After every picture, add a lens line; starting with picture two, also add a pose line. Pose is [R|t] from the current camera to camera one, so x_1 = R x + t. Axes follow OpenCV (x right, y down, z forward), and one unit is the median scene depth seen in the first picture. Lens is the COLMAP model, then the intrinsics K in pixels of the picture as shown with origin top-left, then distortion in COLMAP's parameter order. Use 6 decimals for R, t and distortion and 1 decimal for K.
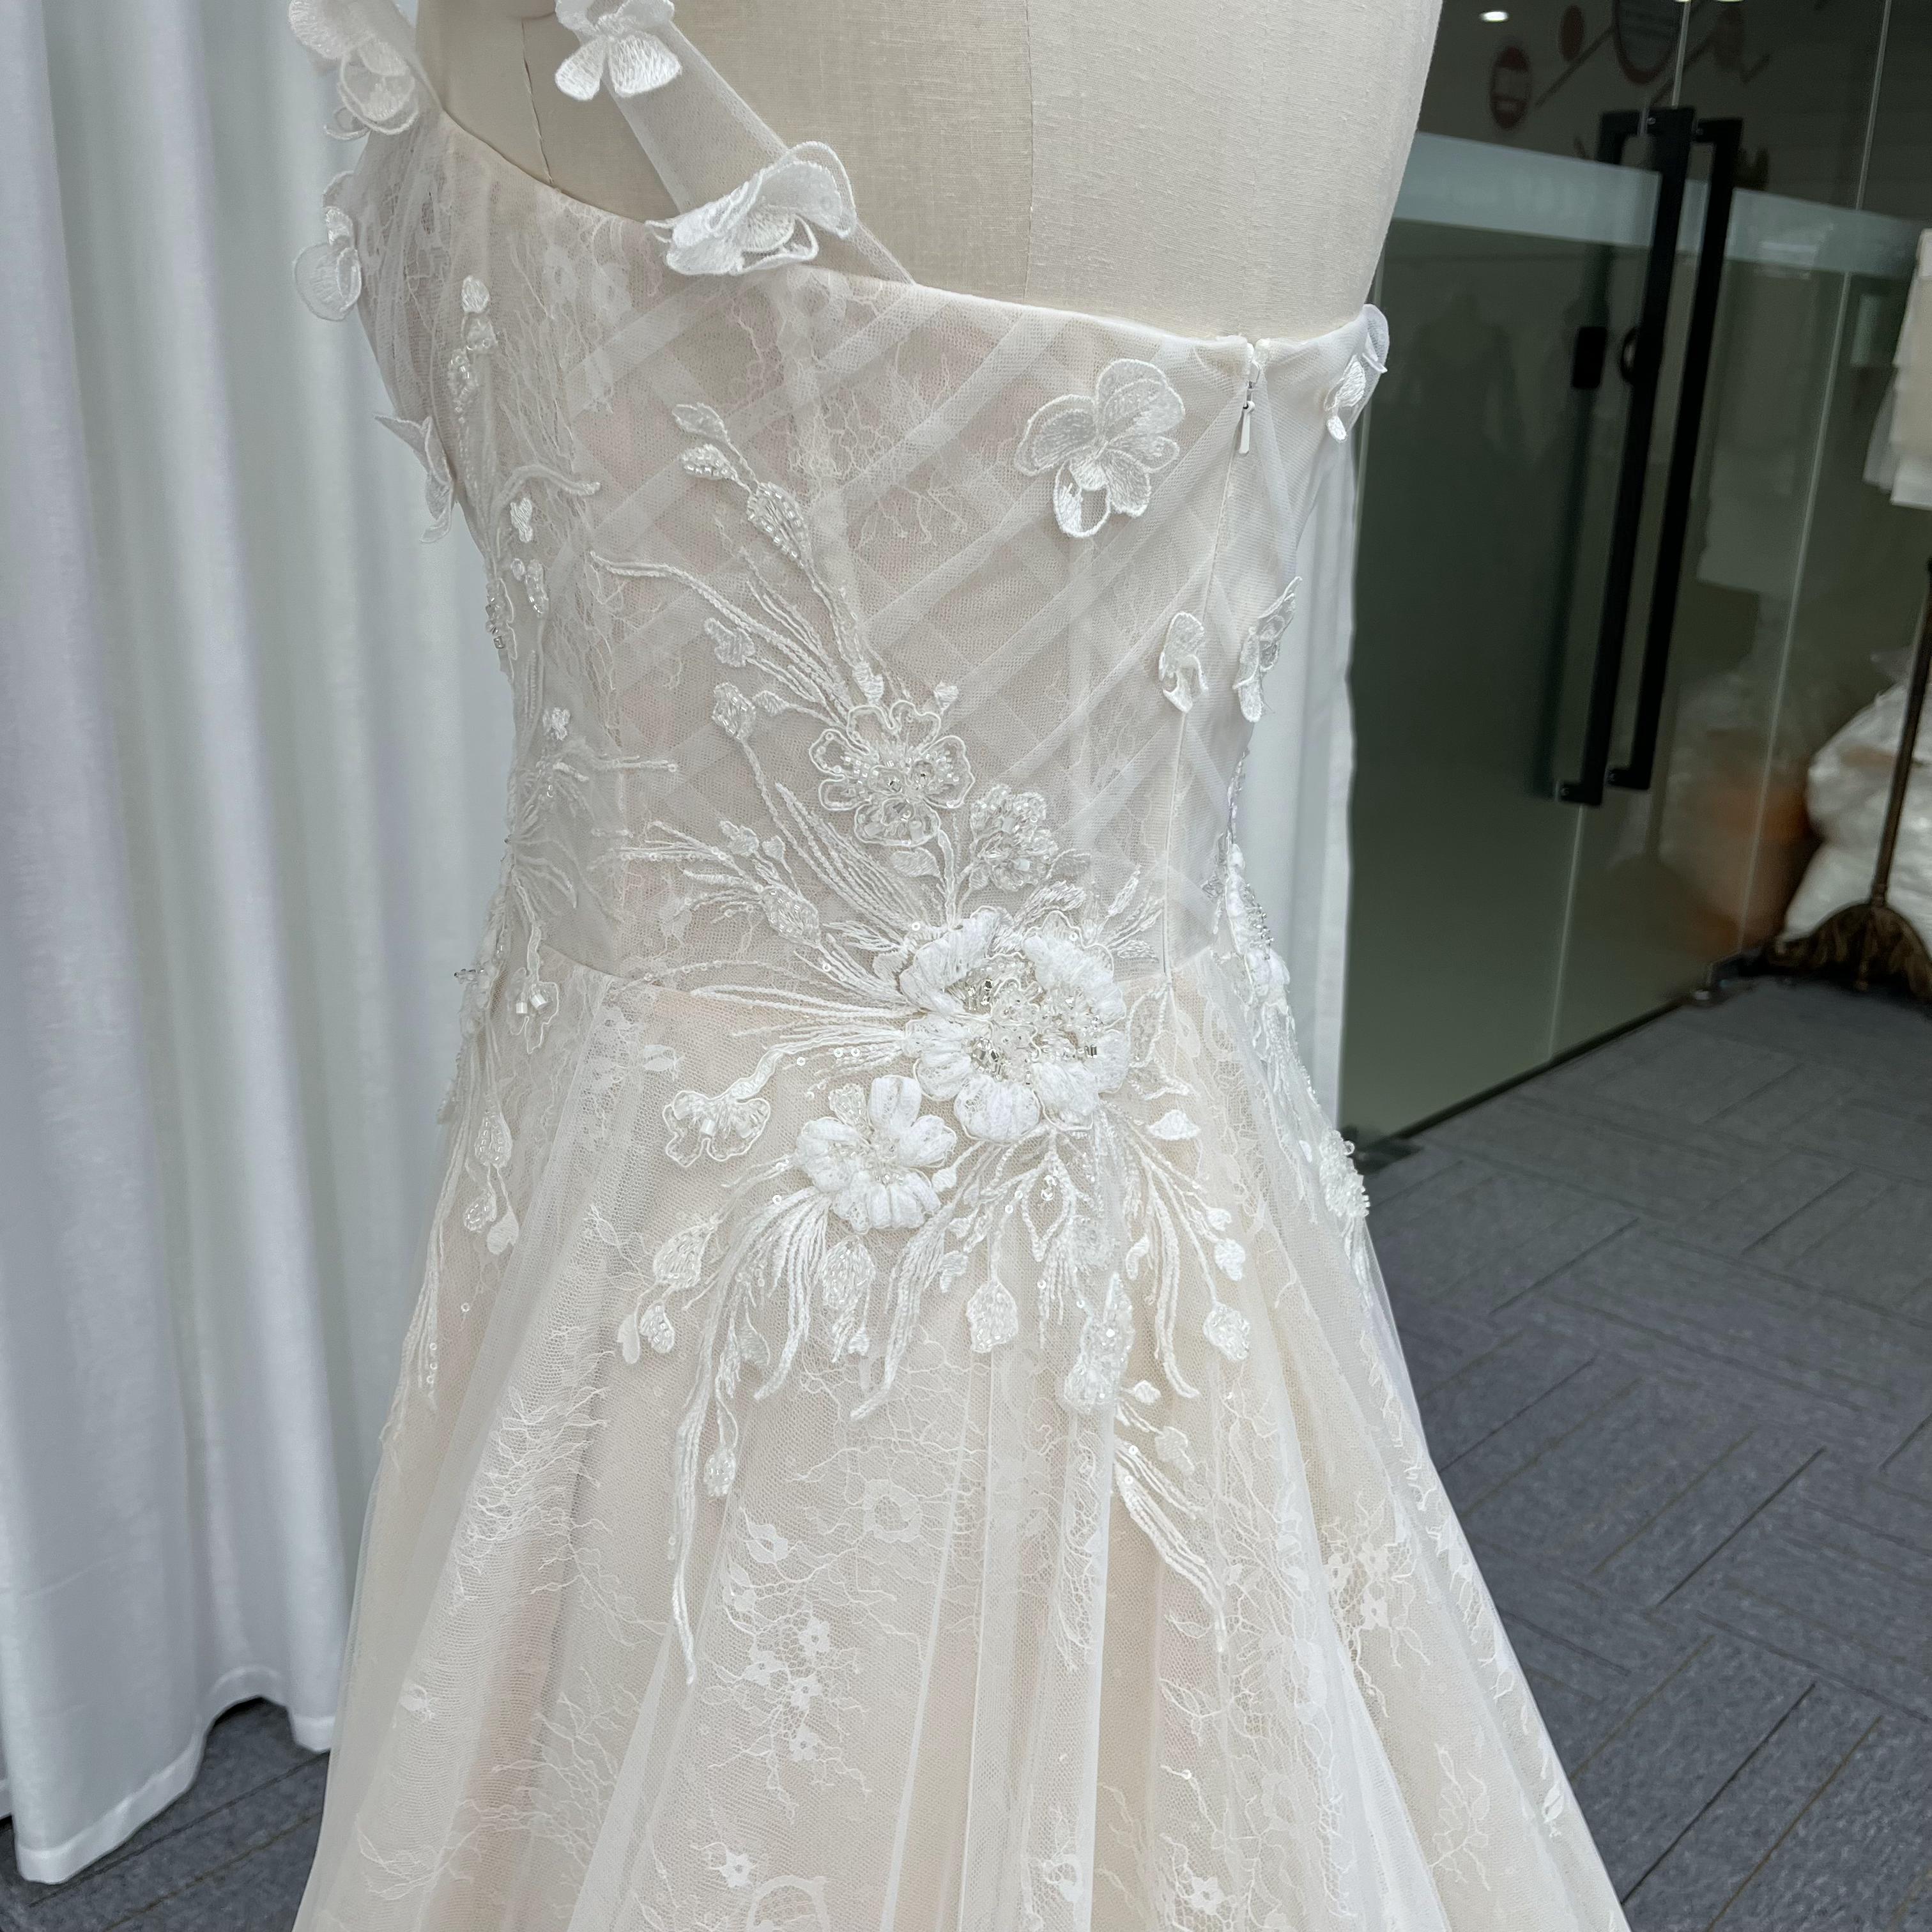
lens RADIAL K [[1951.2, 0, 964.8], [0, 1951.2, 990.0], [0, 0, 1]] dist [0.087436, -0.179213]
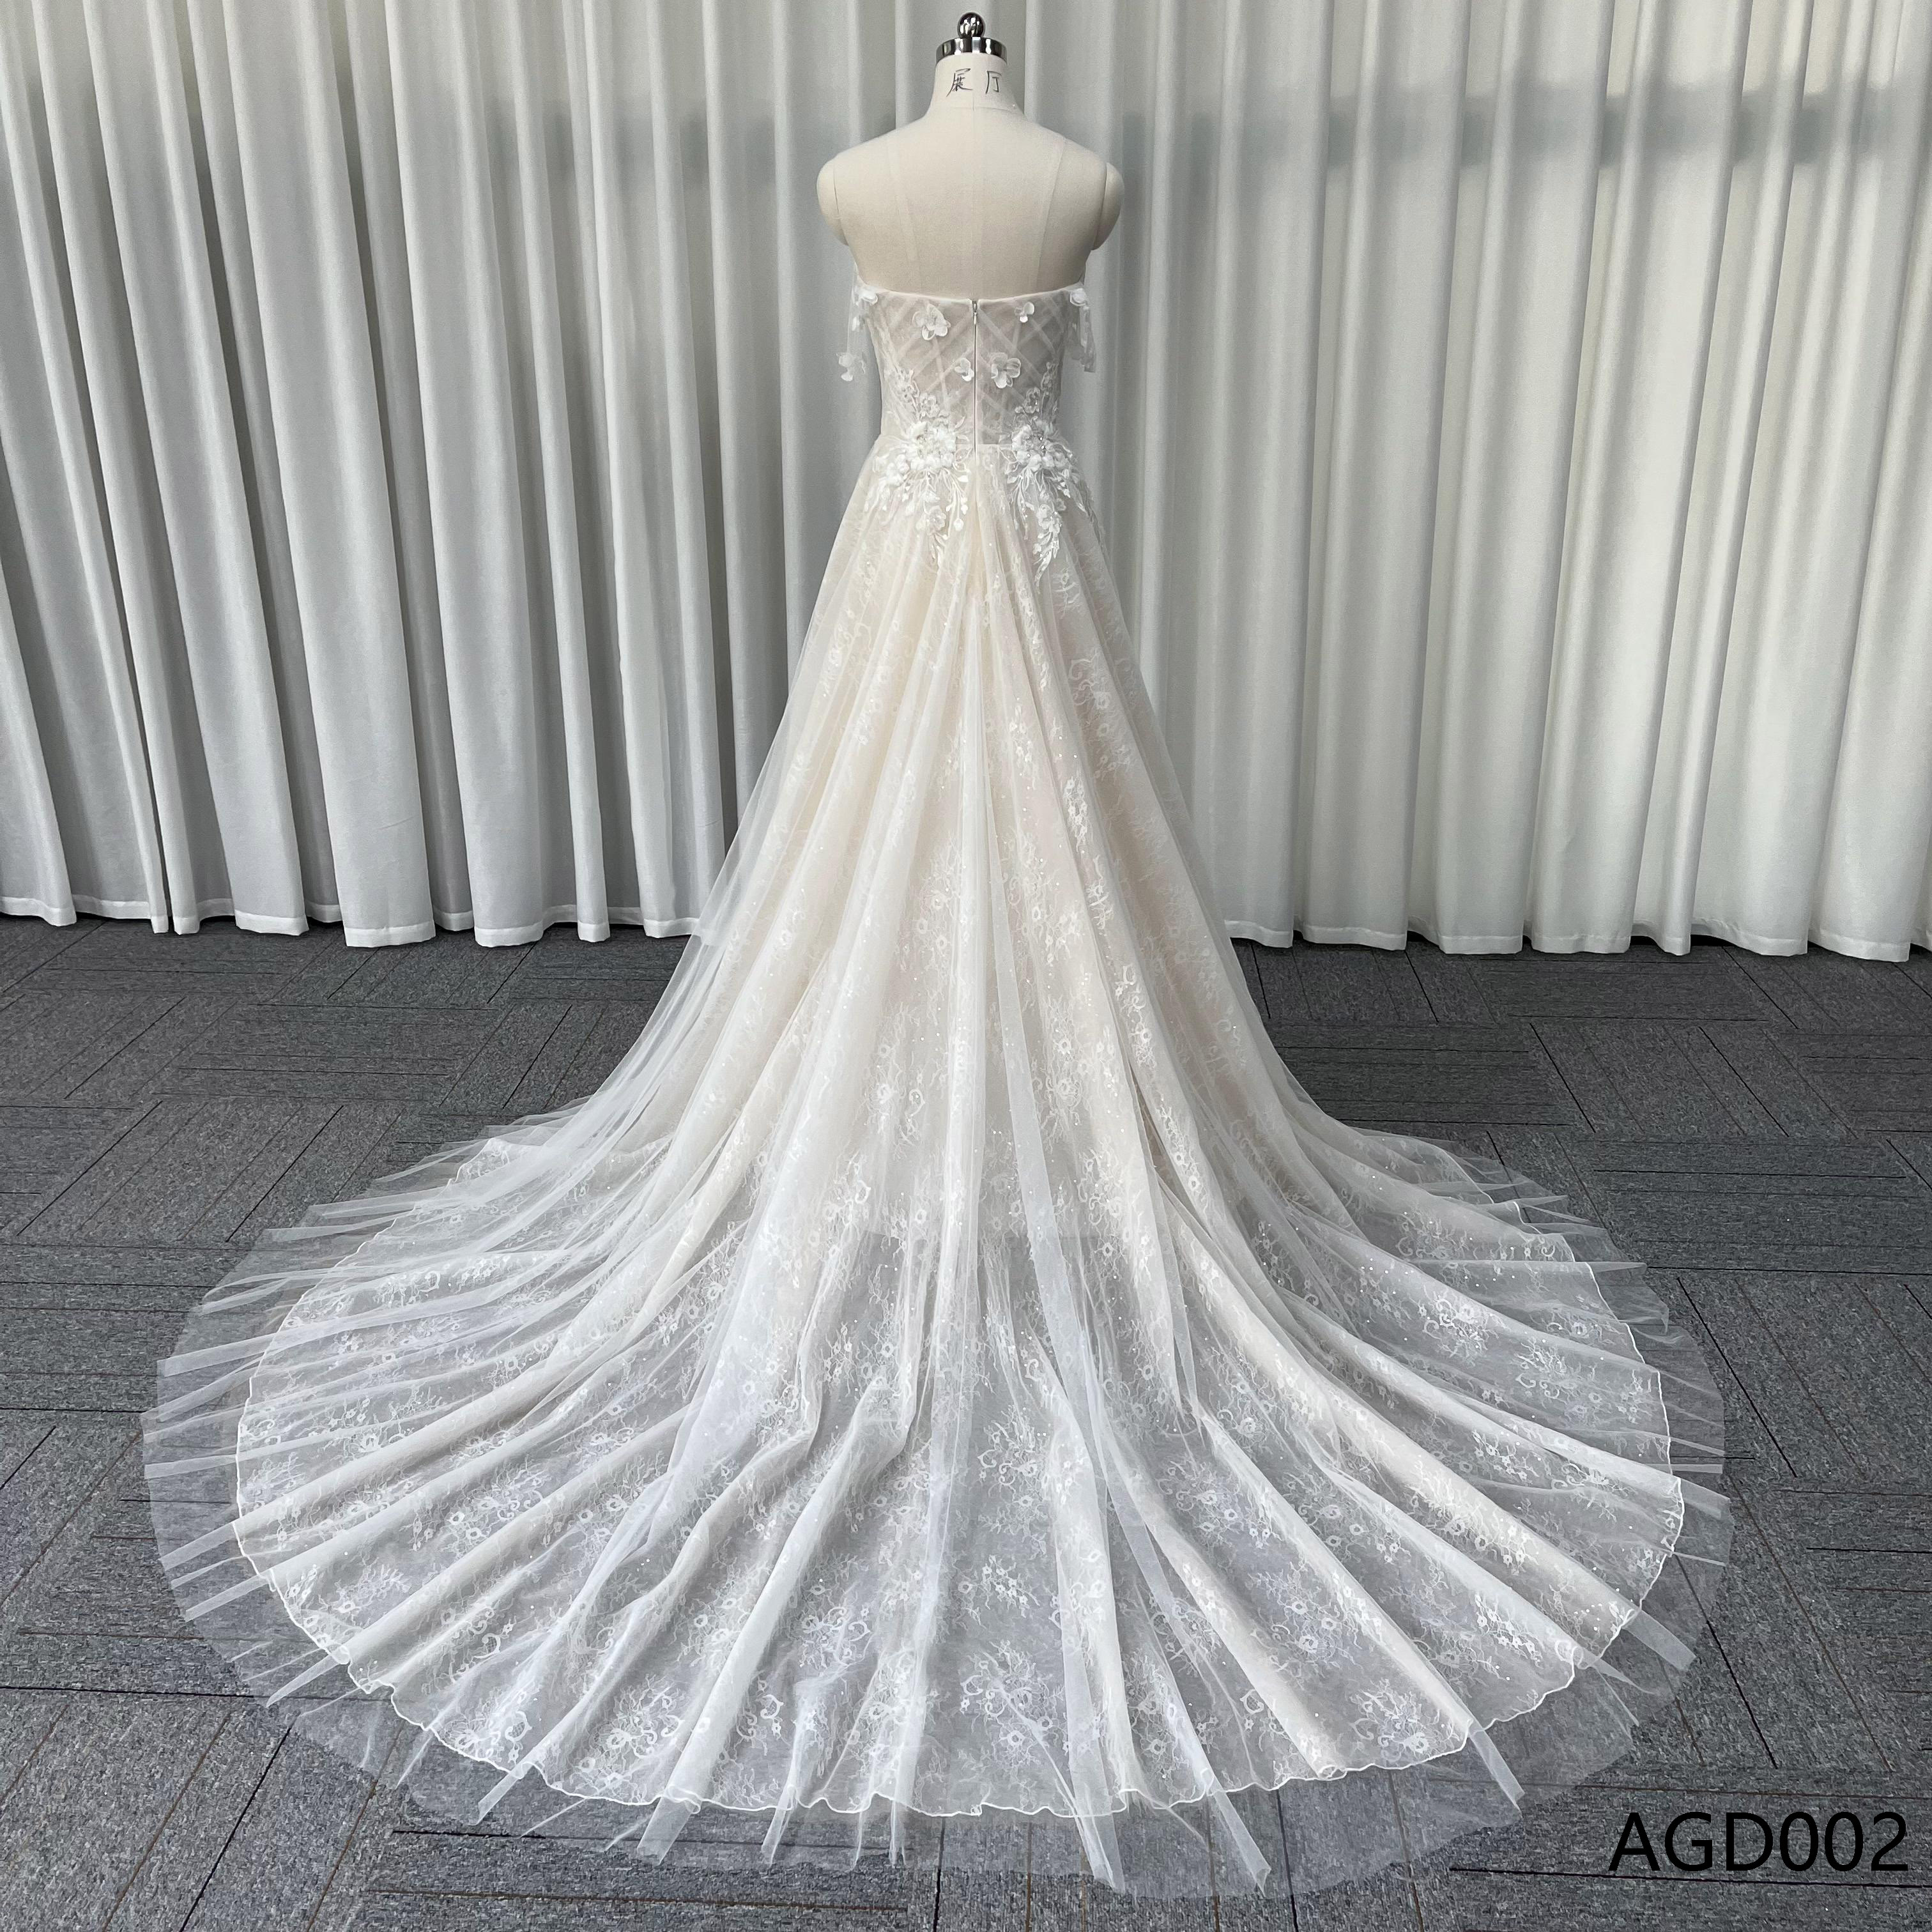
lens RADIAL K [[1951.2, 0, 964.8], [0, 1951.2, 990.0], [0, 0, 1]] dist [0.087436, -0.179213]
pose [[0.653387, 0.240568, -0.717783, 3.820049], [-0.215910, 0.968001, 0.127890, 0.663961], [0.725581, 0.071415, 0.684421, -2.093633]]
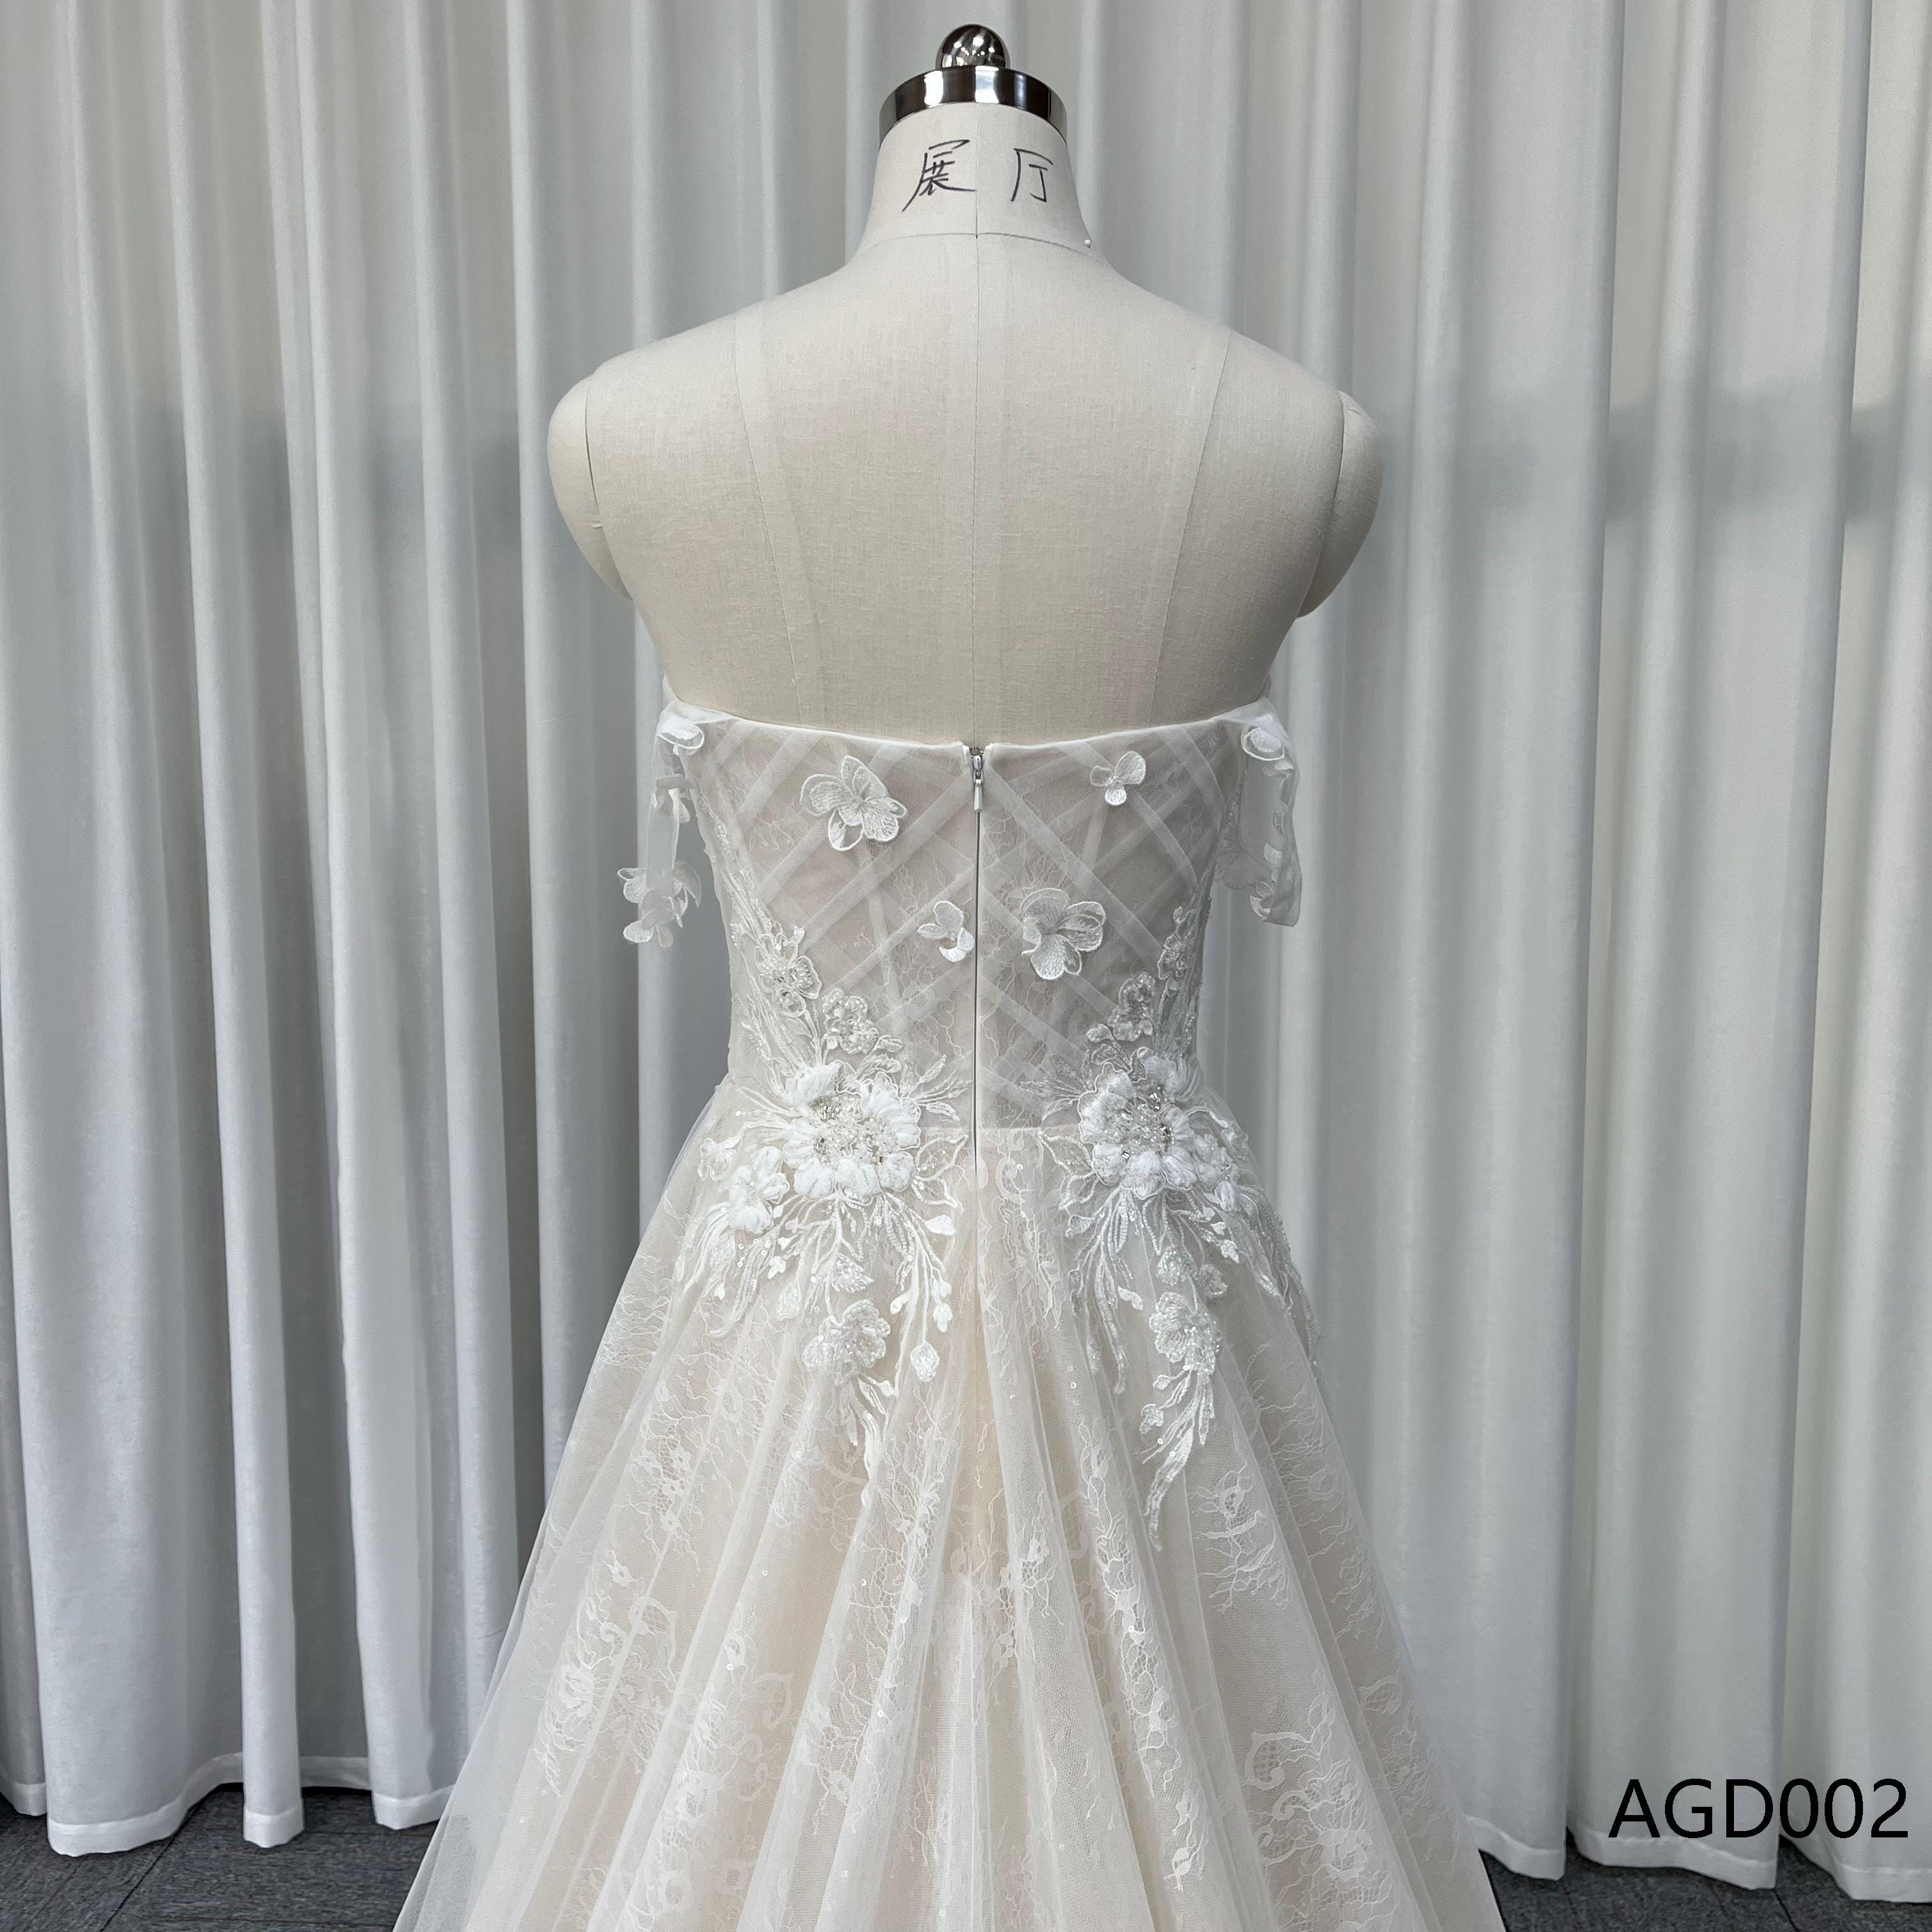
lens RADIAL K [[1951.2, 0, 964.8], [0, 1951.2, 990.0], [0, 0, 1]] dist [0.087436, -0.179213]
pose [[0.653745, 0.093265, -0.750946, 1.348192], [-0.224002, 0.971751, -0.074319, -0.001158], [0.722801, 0.216799, 0.656168, -0.047988]]
